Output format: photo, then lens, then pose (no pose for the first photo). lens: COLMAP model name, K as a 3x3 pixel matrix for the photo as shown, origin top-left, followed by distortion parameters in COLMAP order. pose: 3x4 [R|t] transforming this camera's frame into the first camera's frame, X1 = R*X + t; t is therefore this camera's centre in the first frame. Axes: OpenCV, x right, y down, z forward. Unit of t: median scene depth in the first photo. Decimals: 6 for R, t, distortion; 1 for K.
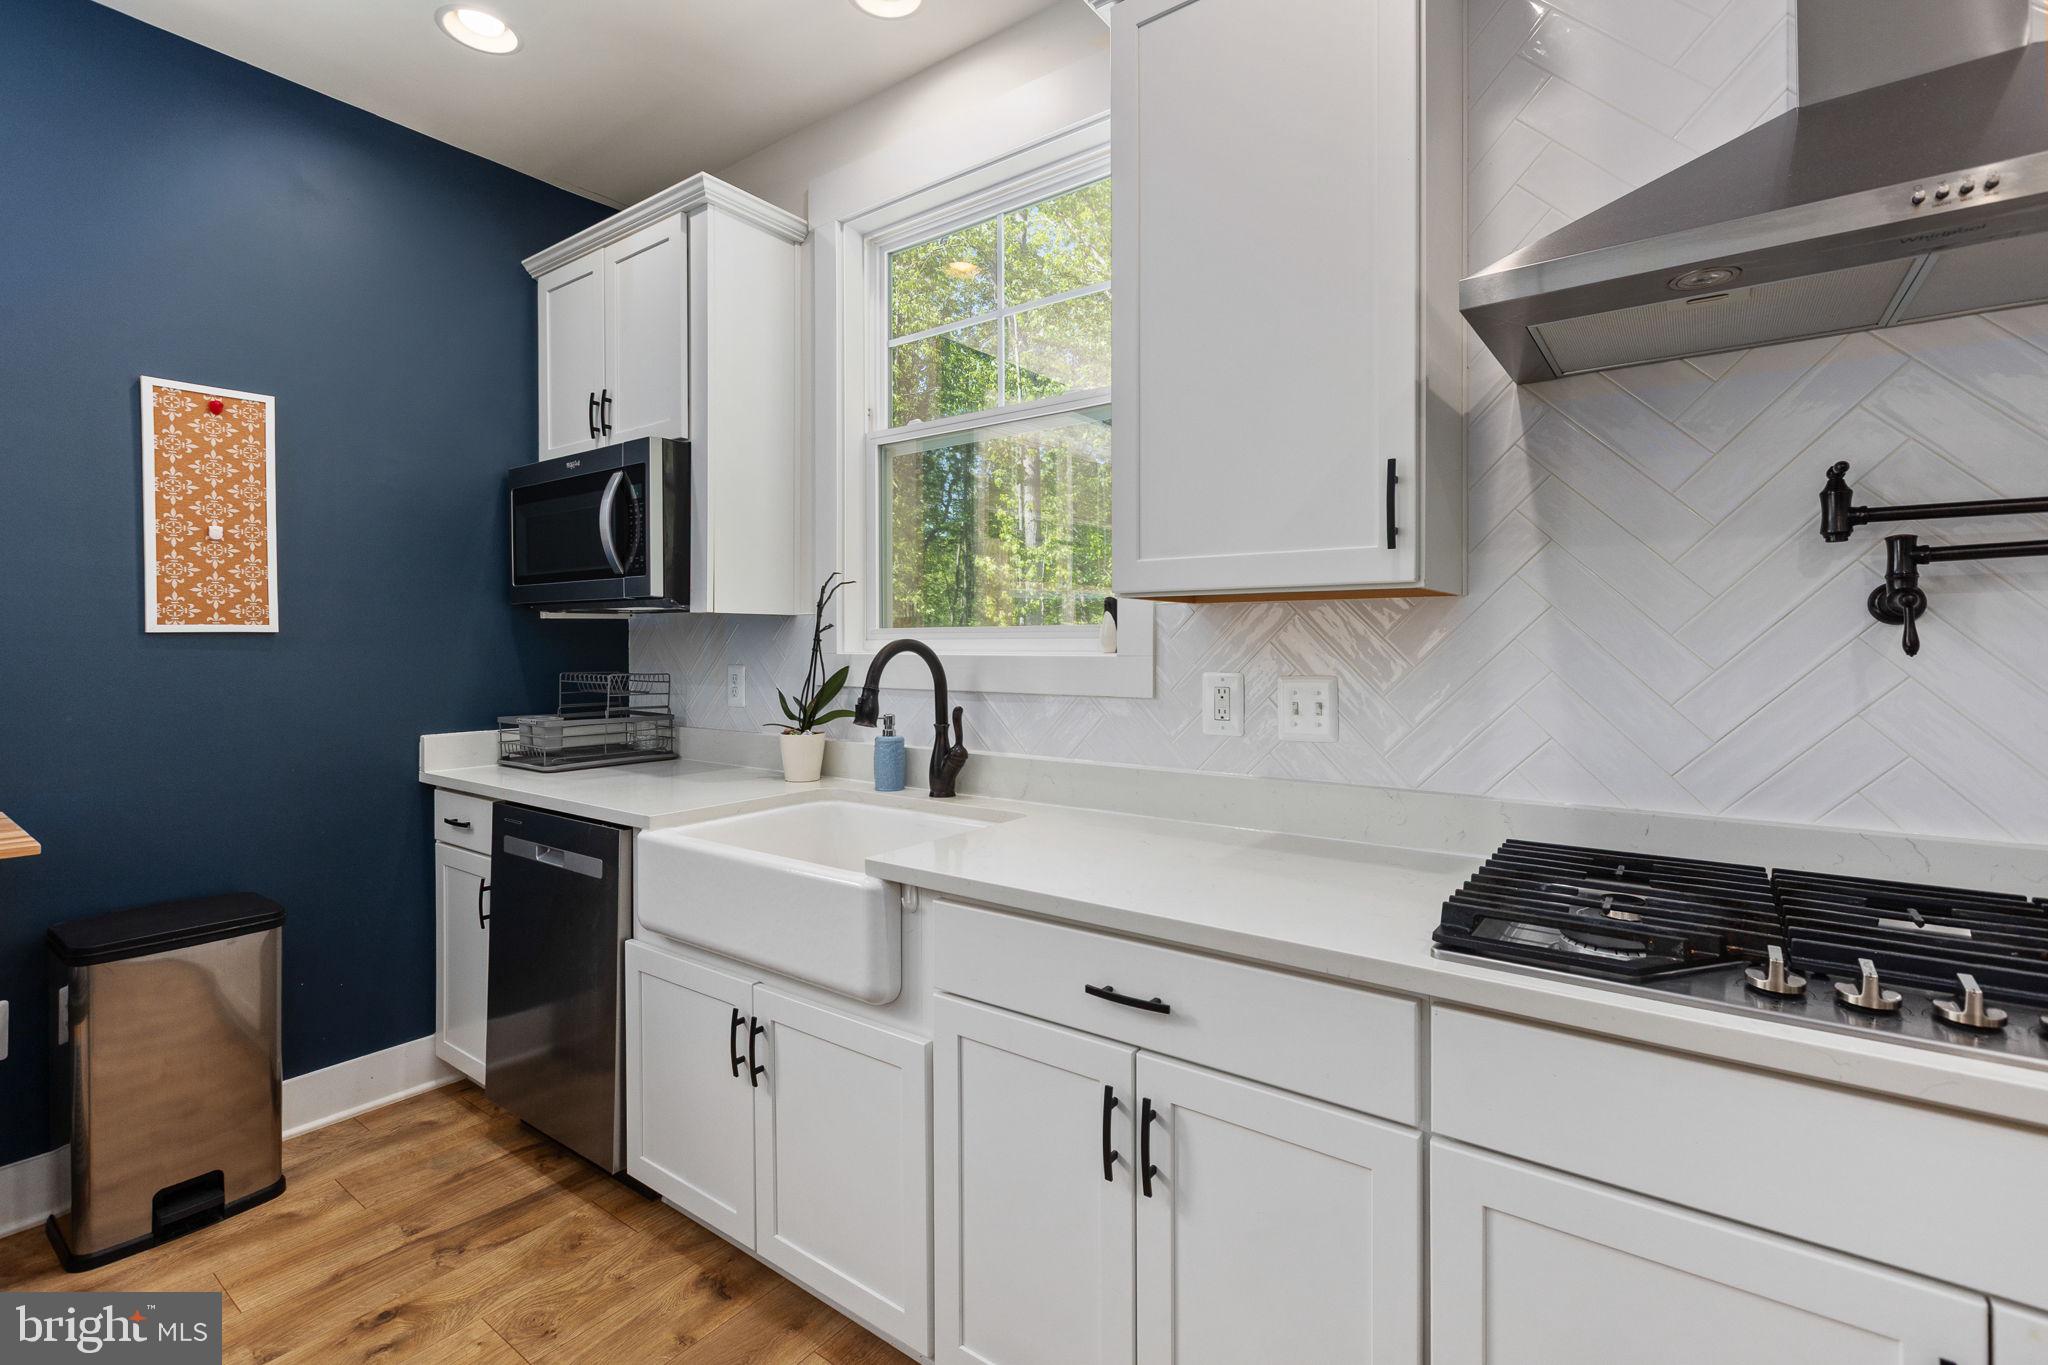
lens RADIAL K [[927.7, 0, 1031.7], [0, 927.7, 668.1], [0, 0, 1]] dist [-0.003307, -0.001213]
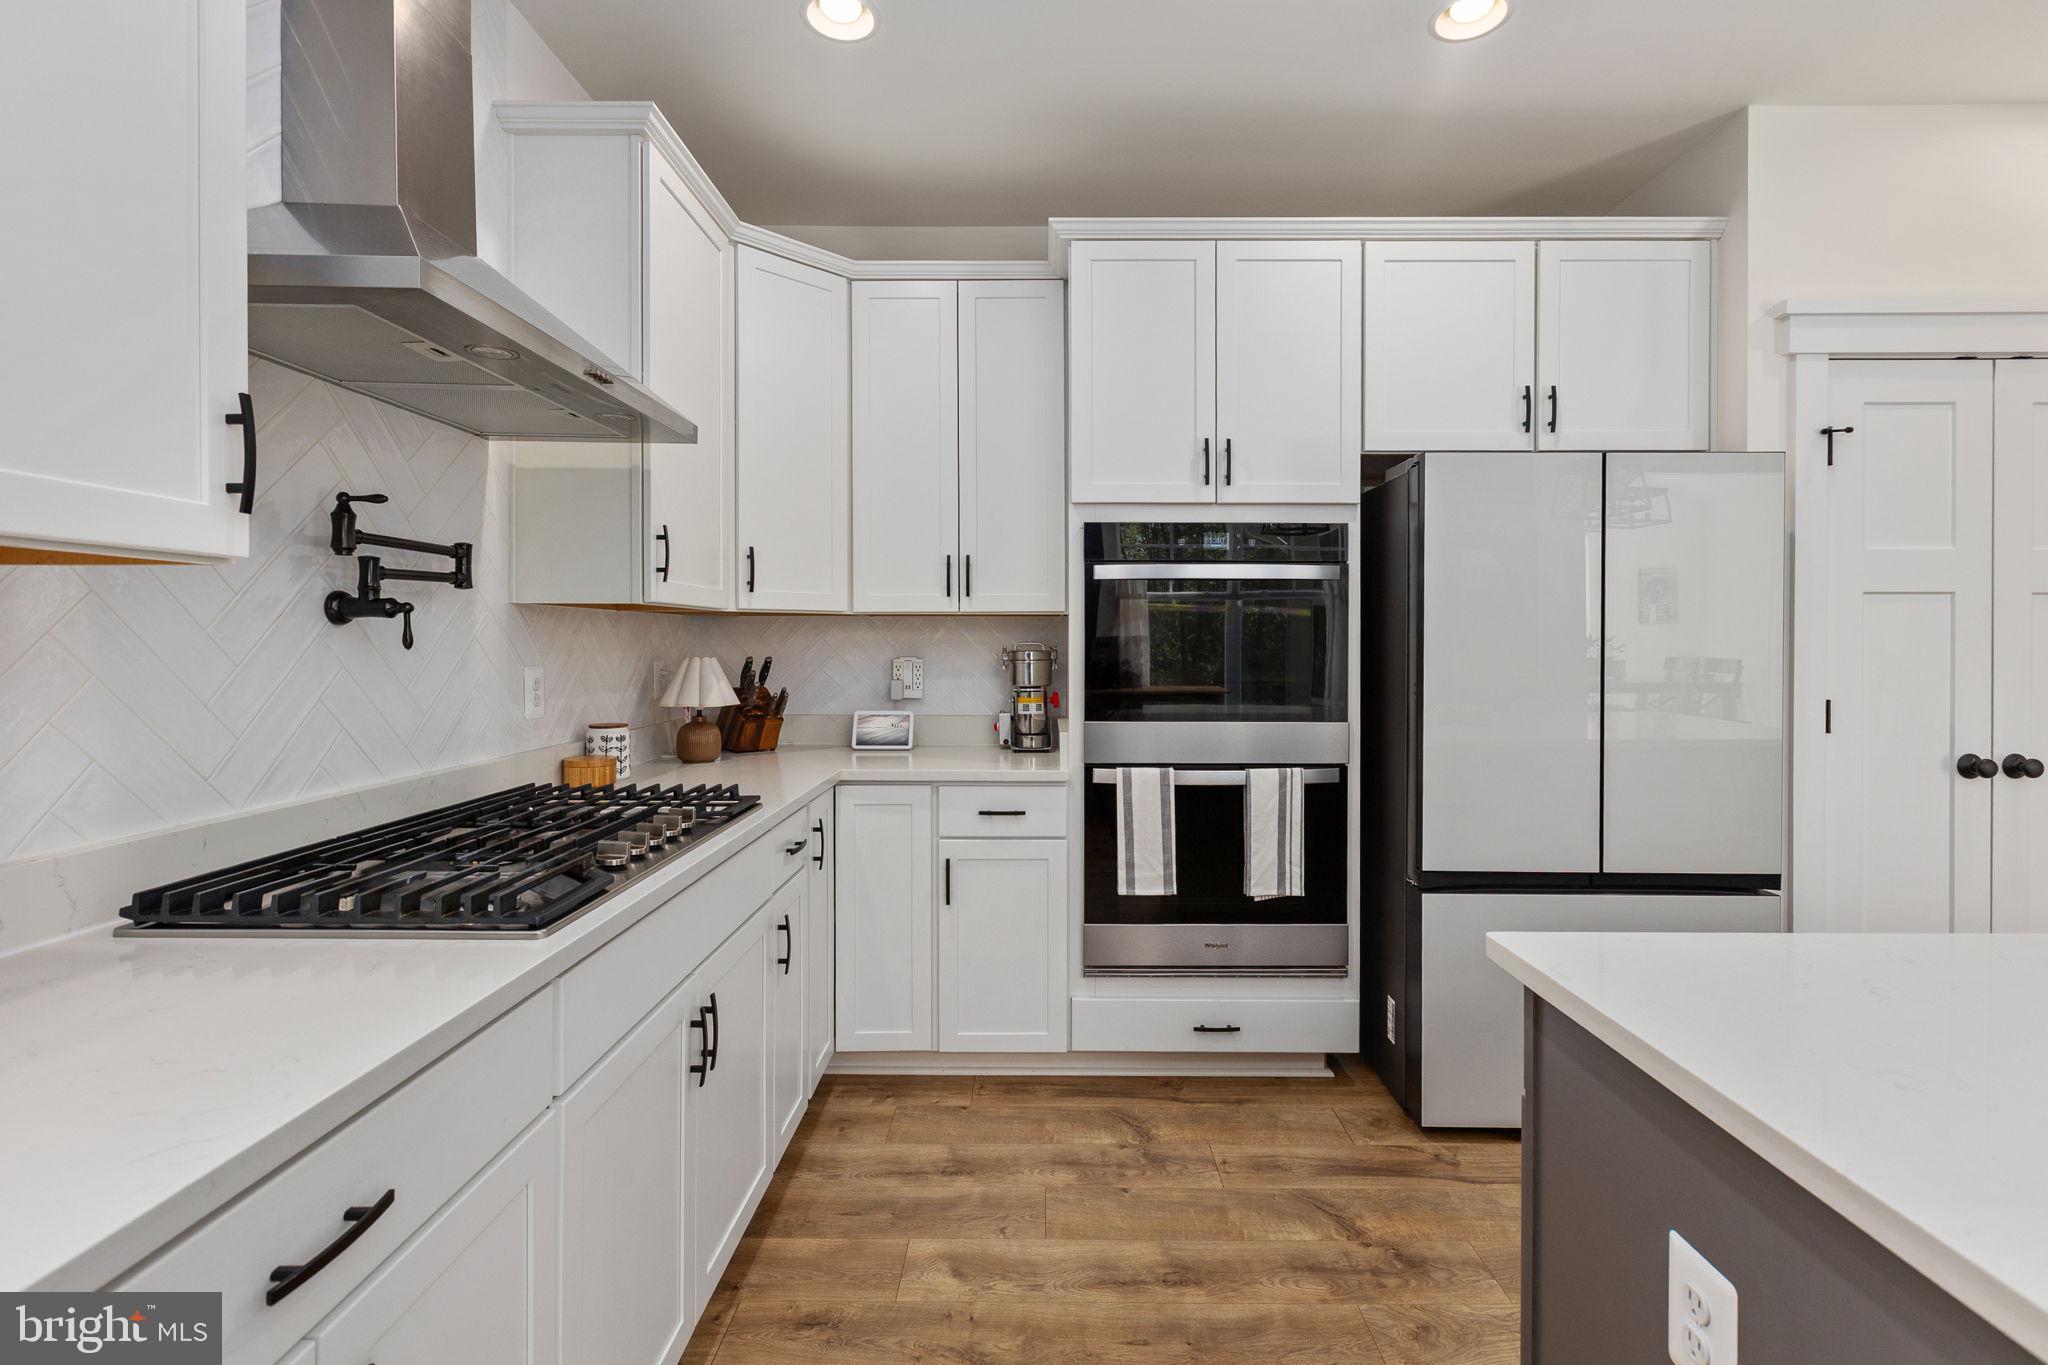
lens RADIAL K [[927.7, 0, 1034.2], [0, 927.7, 631.8], [0, 0, 1]] dist [-0.003307, -0.001213]
pose [[-0.565693, 0.002876, 0.824611, -0.464801], [0.013457, 0.999893, 0.005744, -0.024016], [-0.824506, 0.014346, -0.565672, 0.698901]]
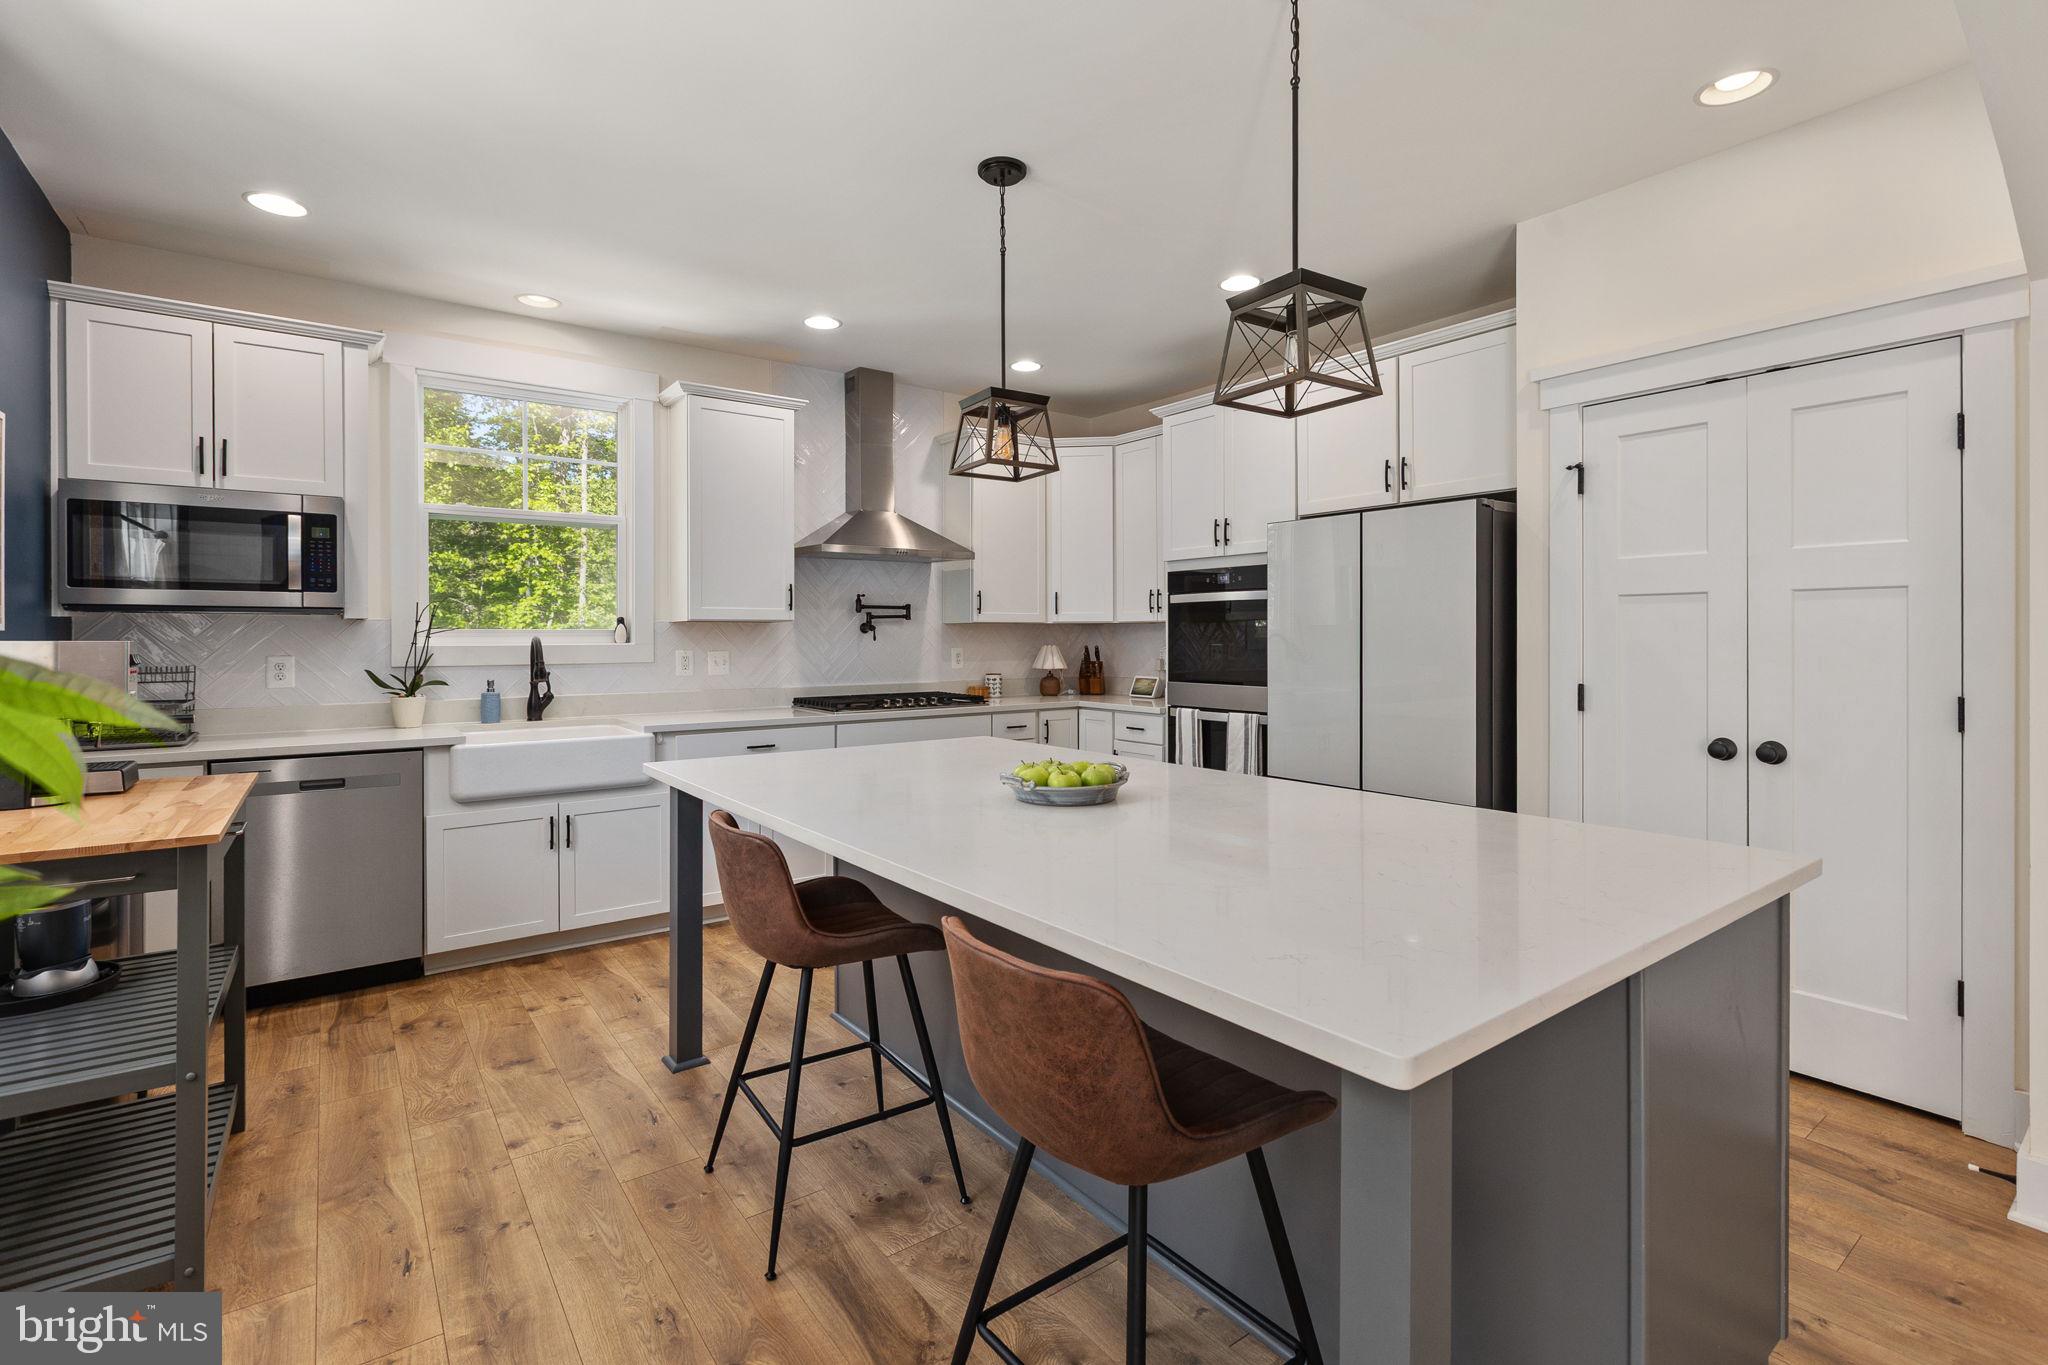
lens RADIAL K [[927.7, 0, 1001.1], [0, 927.7, 643.6], [0, 0, 1]] dist [-0.003307, -0.001213]
pose [[0.325667, -0.013302, 0.945391, -2.040434], [0.023477, 0.999706, 0.005979, -0.008450], [-0.945193, 0.020248, 0.325883, -0.669104]]
